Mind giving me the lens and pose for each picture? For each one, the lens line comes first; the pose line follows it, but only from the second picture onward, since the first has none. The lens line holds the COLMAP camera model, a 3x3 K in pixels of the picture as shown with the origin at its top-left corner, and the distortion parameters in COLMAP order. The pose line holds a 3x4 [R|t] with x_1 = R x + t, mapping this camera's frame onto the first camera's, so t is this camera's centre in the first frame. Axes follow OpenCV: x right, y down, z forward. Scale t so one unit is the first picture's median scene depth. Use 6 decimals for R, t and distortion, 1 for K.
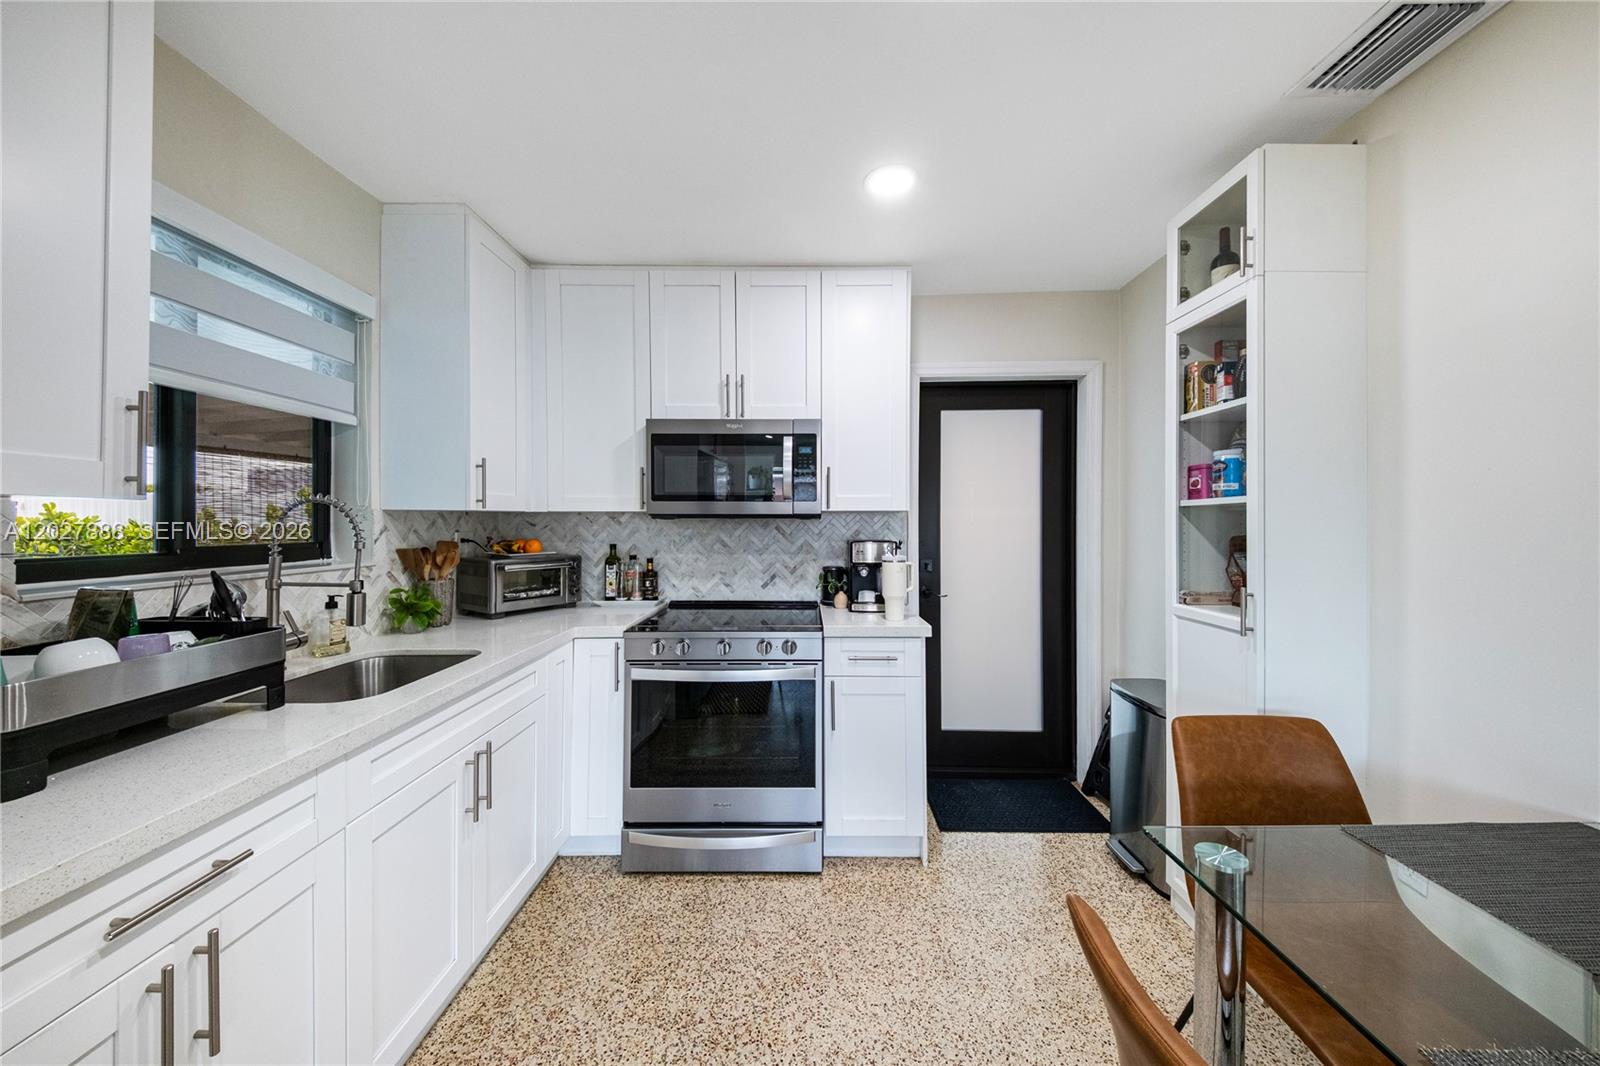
lens RADIAL K [[549.1, 0, 803.4], [0, 549.1, 518.2], [0, 0, 1]] dist [0.006665, -0.003052]
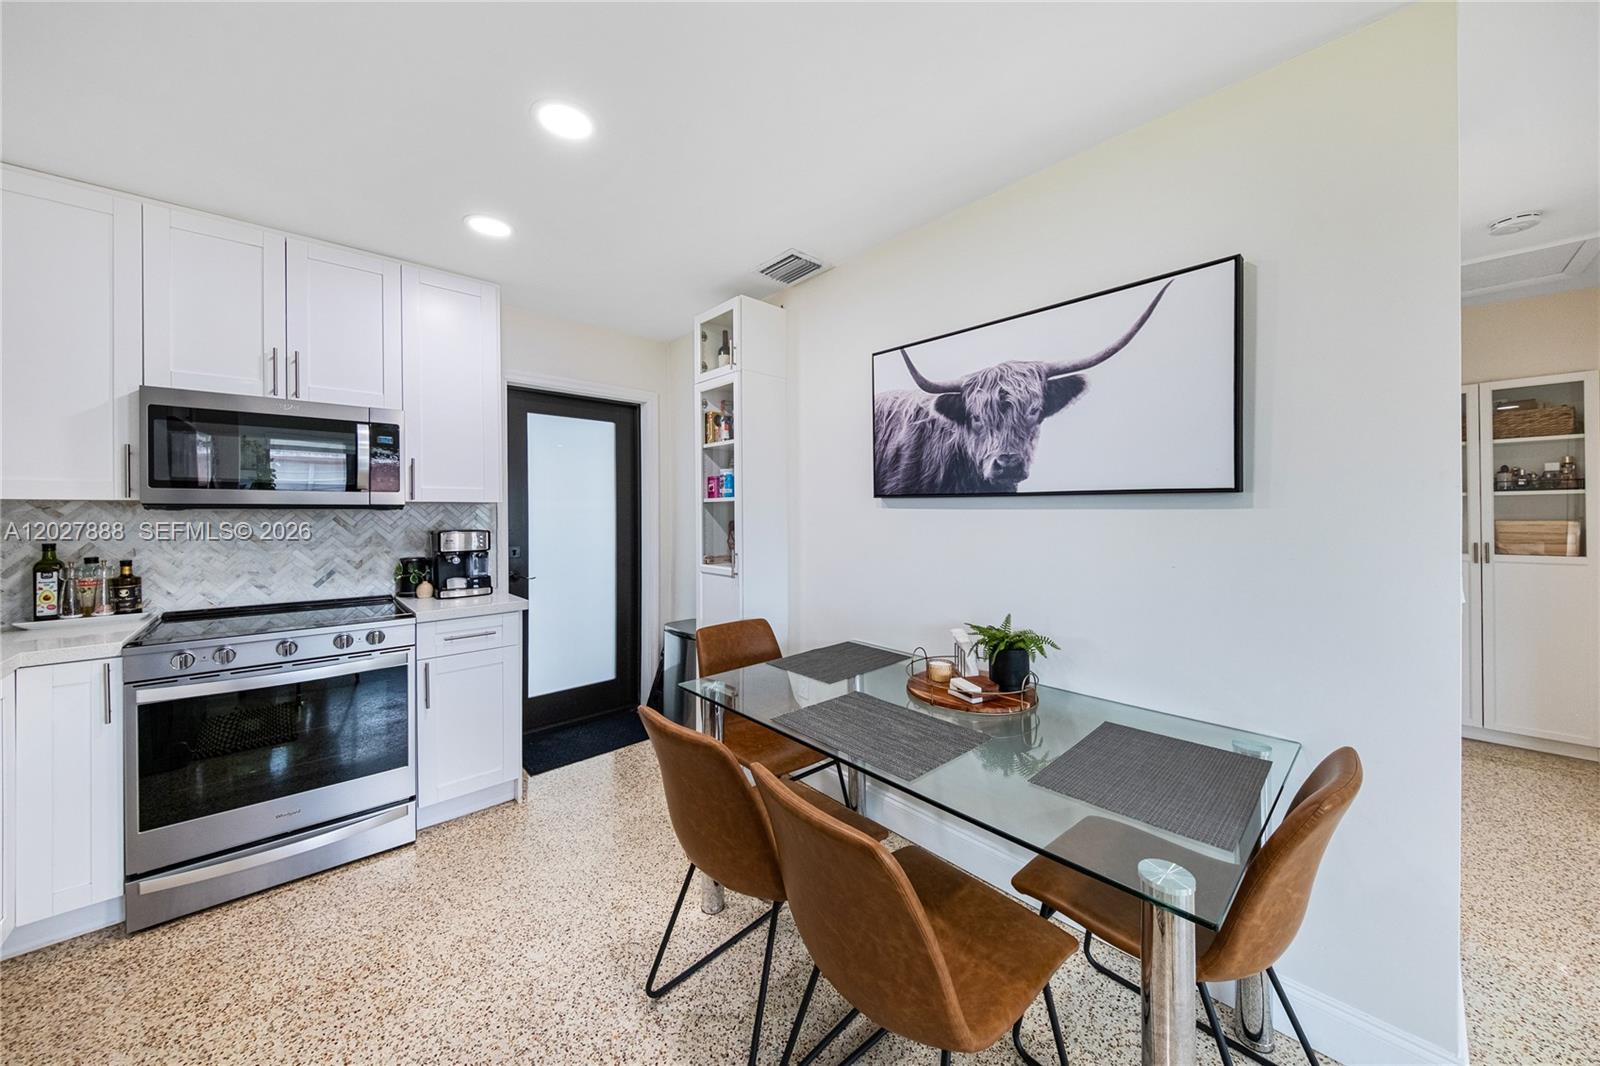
lens RADIAL K [[549.1, 0, 812.0], [0, 549.1, 514.3], [0, 0, 1]] dist [0.006665, -0.003052]
pose [[0.720926, -0.004259, 0.692999, -0.140280], [0.000496, 0.999984, 0.005630, 0.004484], [-0.693012, -0.003715, 0.720917, -0.273033]]
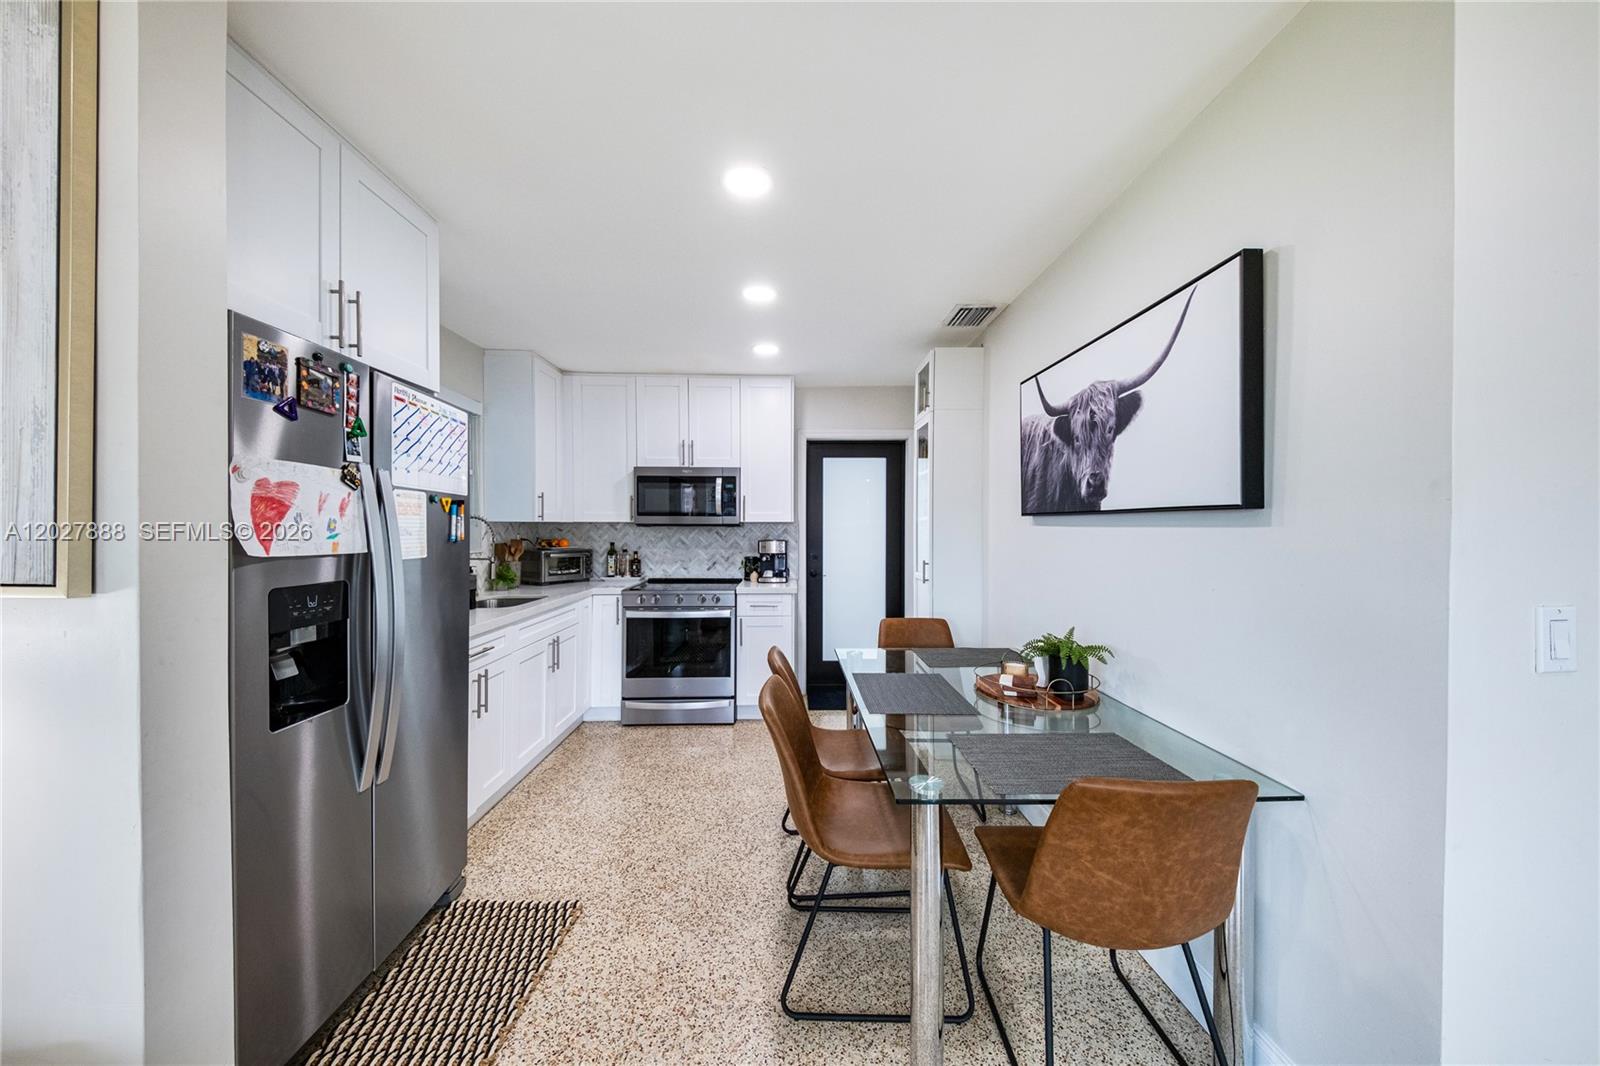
lens RADIAL K [[549.1, 0, 801.9], [0, 549.1, 527.0], [0, 0, 1]] dist [0.006665, -0.003052]
pose [[0.999427, -0.000244, 0.033846, 0.177349], [0.000231, 1.000000, 0.000384, 0.001771], [-0.033846, -0.000376, 0.999427, -0.724781]]
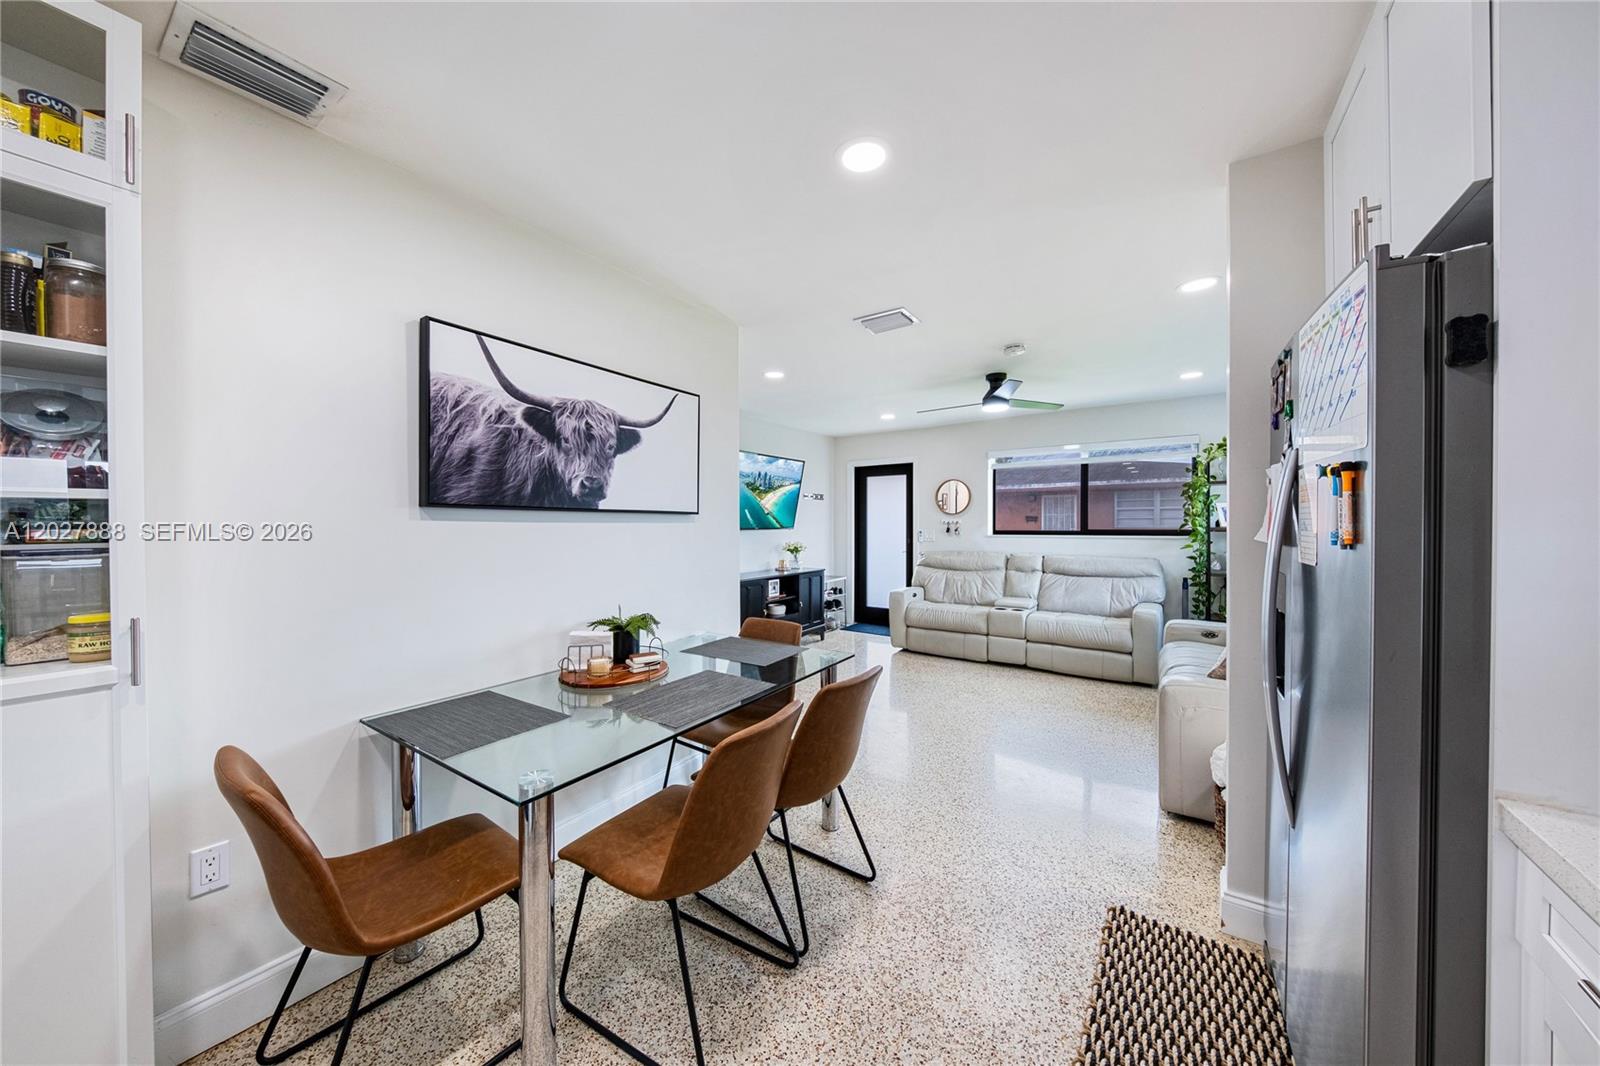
lens RADIAL K [[549.1, 0, 804.0], [0, 549.1, 524.3], [0, 0, 1]] dist [0.006665, -0.003052]
pose [[-0.836854, 0.004896, 0.547404, -0.225901], [0.000710, 0.999969, -0.007857, 0.013035], [-0.547425, -0.006186, -0.836832, 0.778062]]
